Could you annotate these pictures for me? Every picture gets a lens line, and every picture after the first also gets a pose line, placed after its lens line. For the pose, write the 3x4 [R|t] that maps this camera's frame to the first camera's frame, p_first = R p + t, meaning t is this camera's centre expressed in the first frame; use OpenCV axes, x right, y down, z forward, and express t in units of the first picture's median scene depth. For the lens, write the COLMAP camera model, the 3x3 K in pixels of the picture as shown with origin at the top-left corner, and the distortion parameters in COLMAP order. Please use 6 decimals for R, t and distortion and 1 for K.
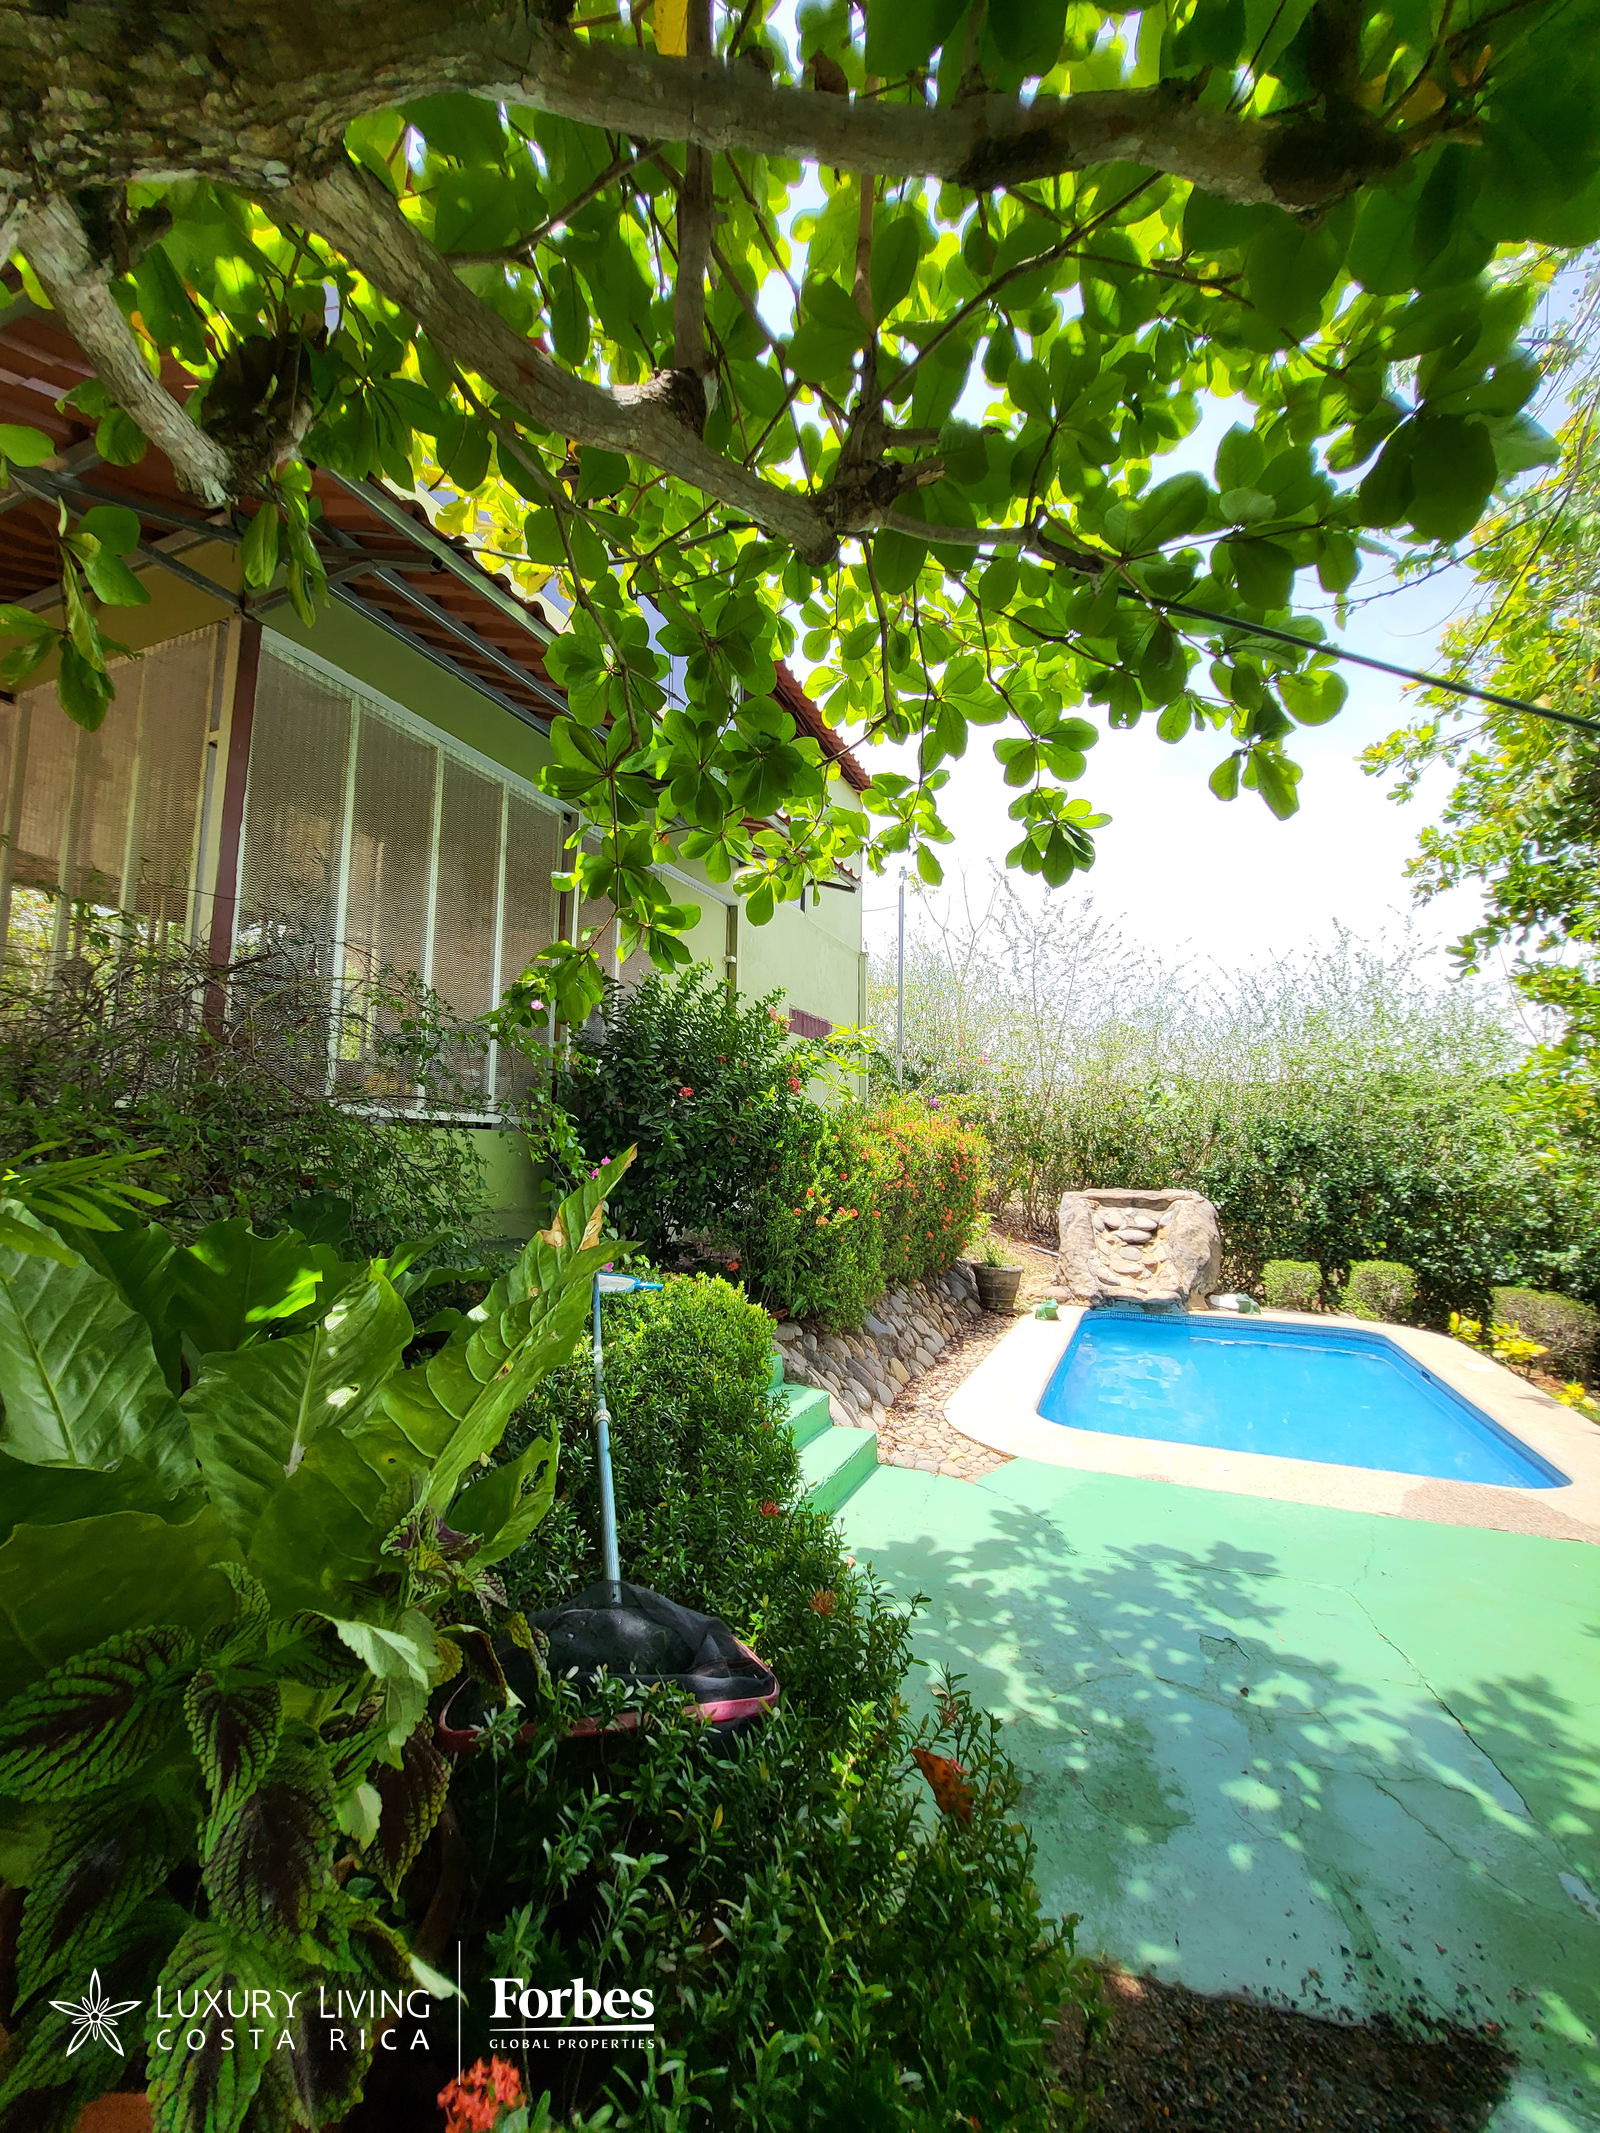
lens RADIAL K [[840.3, 0, 812.0], [0, 840.3, 1065.9], [0, 0, 1]] dist [0.003048, -0.001980]
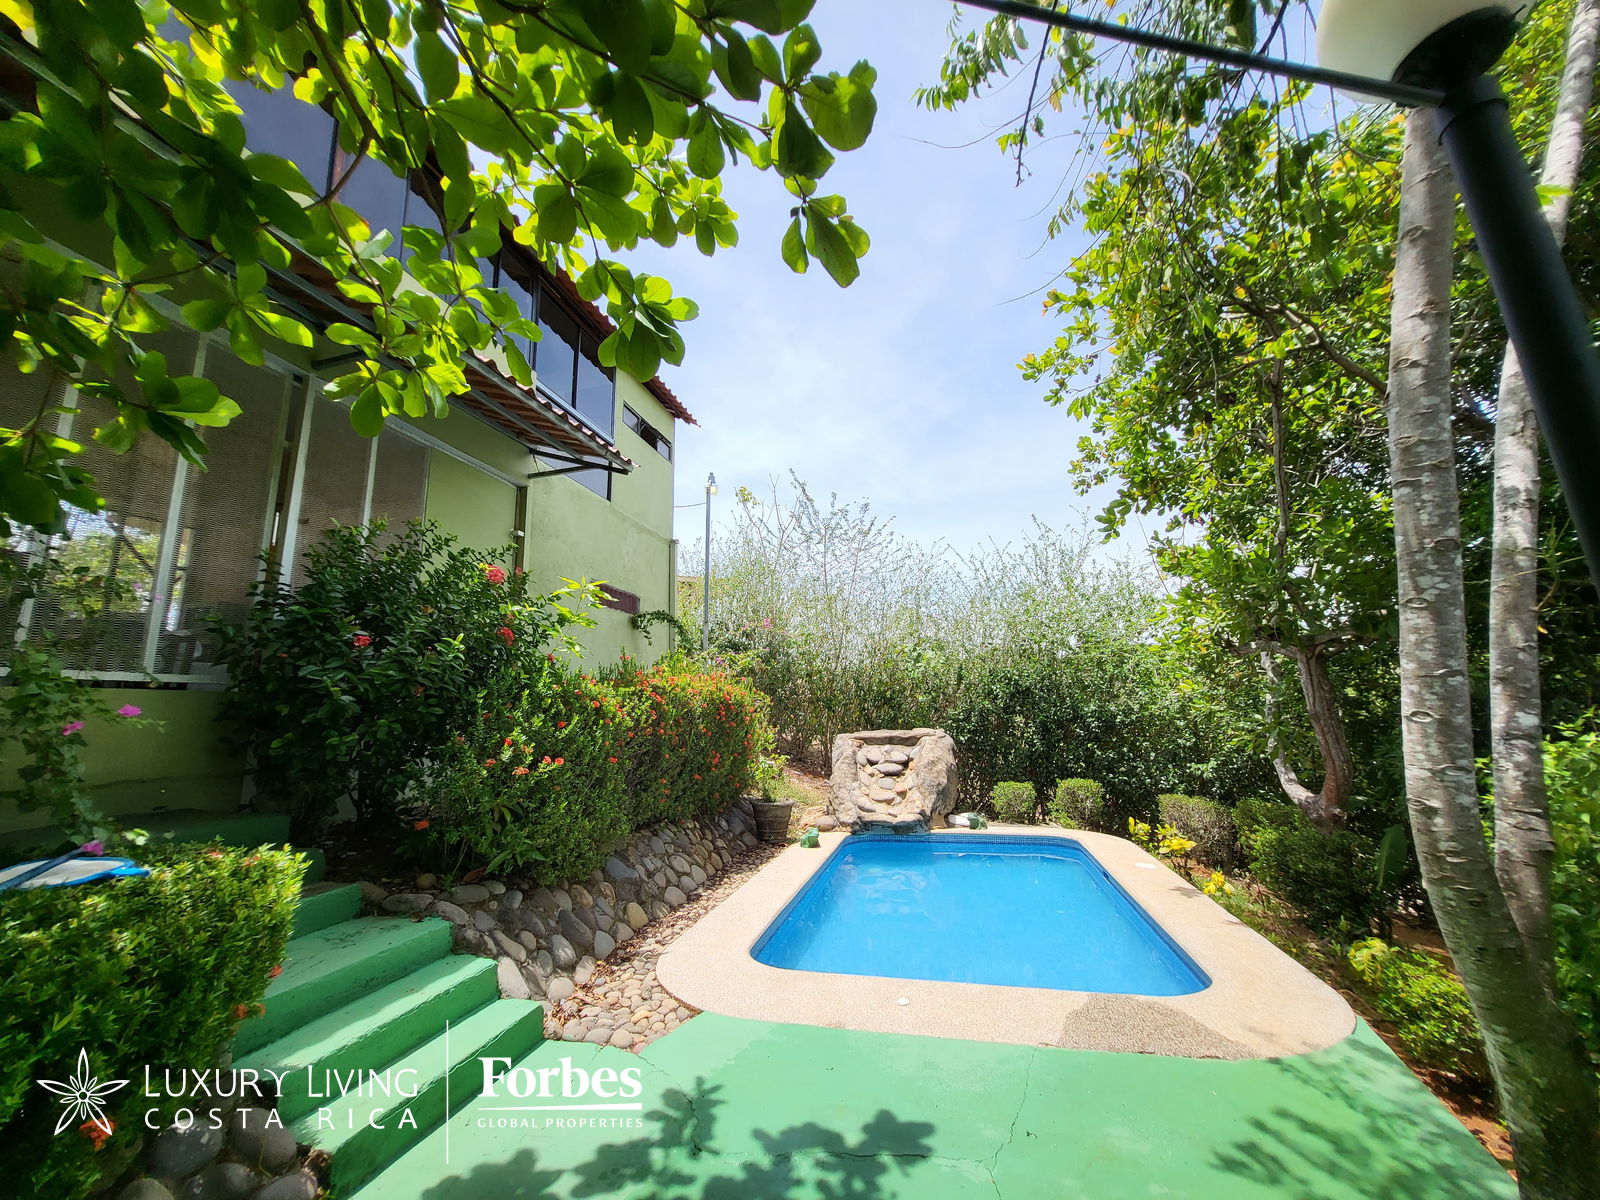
lens RADIAL K [[630.3, 0, 800.2], [0, 630.3, 586.0], [0, 0, 1]] dist [0.003048, -0.001980]
pose [[0.986928, -0.006823, 0.161015, 0.130647], [0.022265, 0.995295, -0.094300, 0.028182], [-0.159614, 0.096652, 0.982437, 0.123327]]
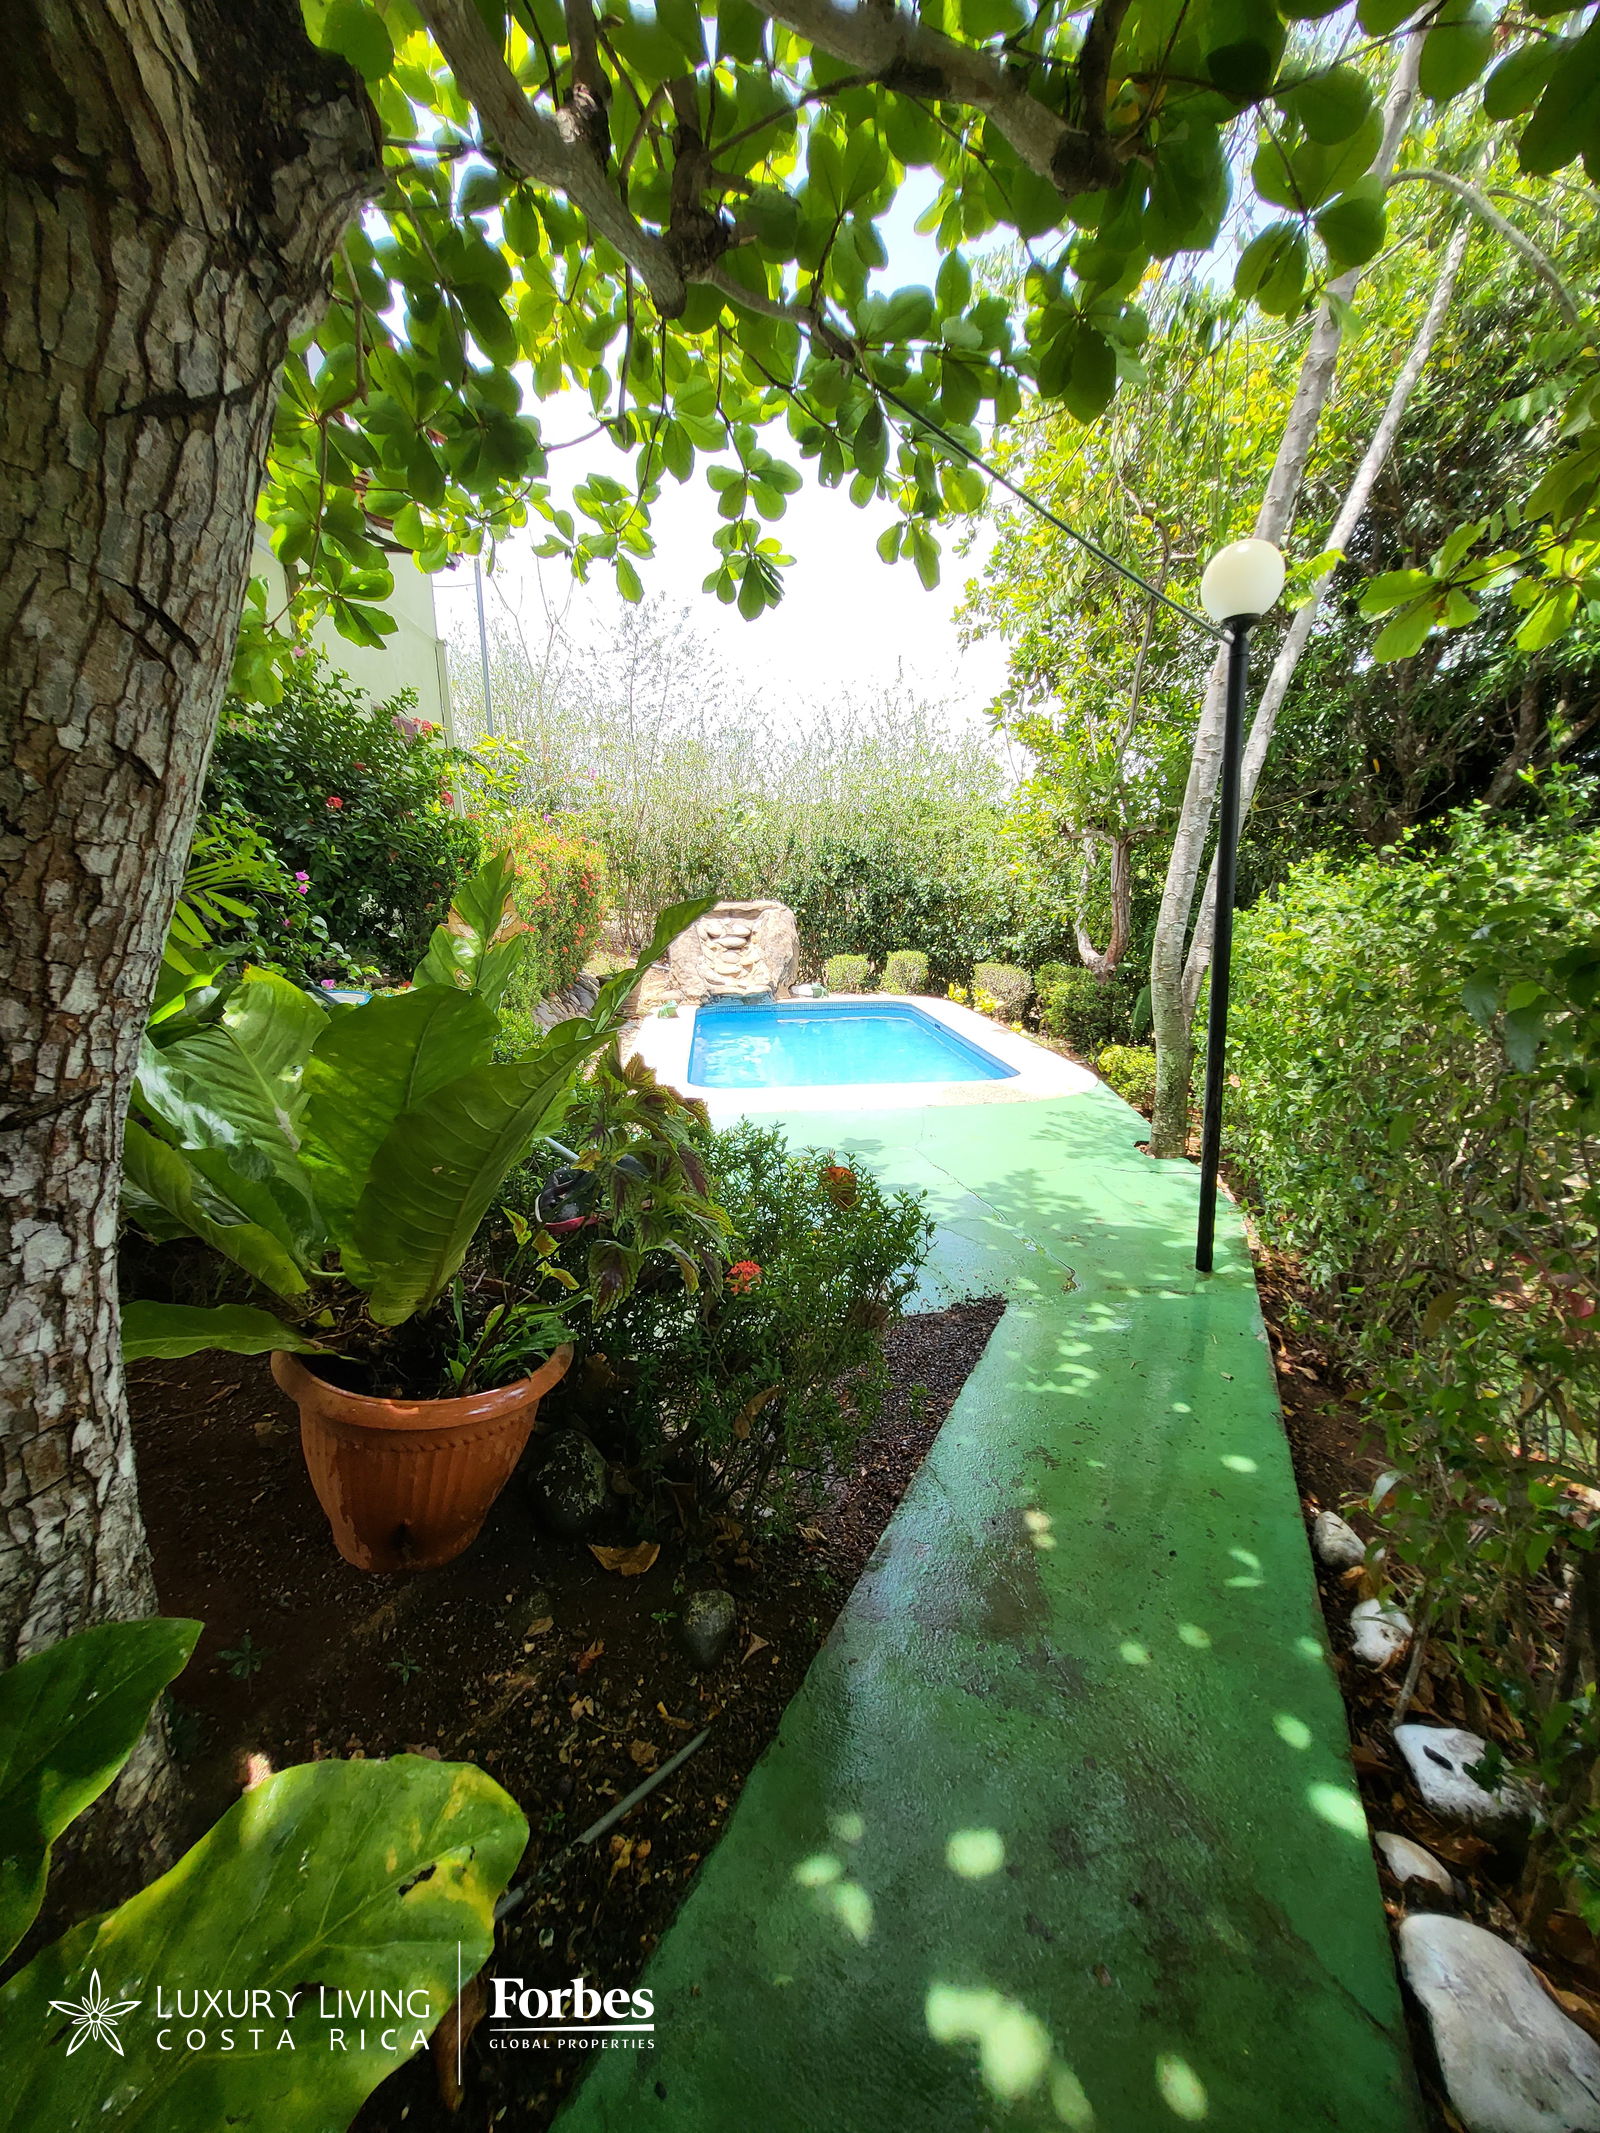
lens RADIAL K [[840.3, 0, 808.7], [0, 840.3, 1071.6], [0, 0, 1]] dist [0.003048, -0.001980]
pose [[0.877819, -0.127105, 0.461820, -0.091314], [-0.030816, 0.947166, 0.319260, -0.000393], [-0.478000, -0.294484, 0.827524, -0.061603]]
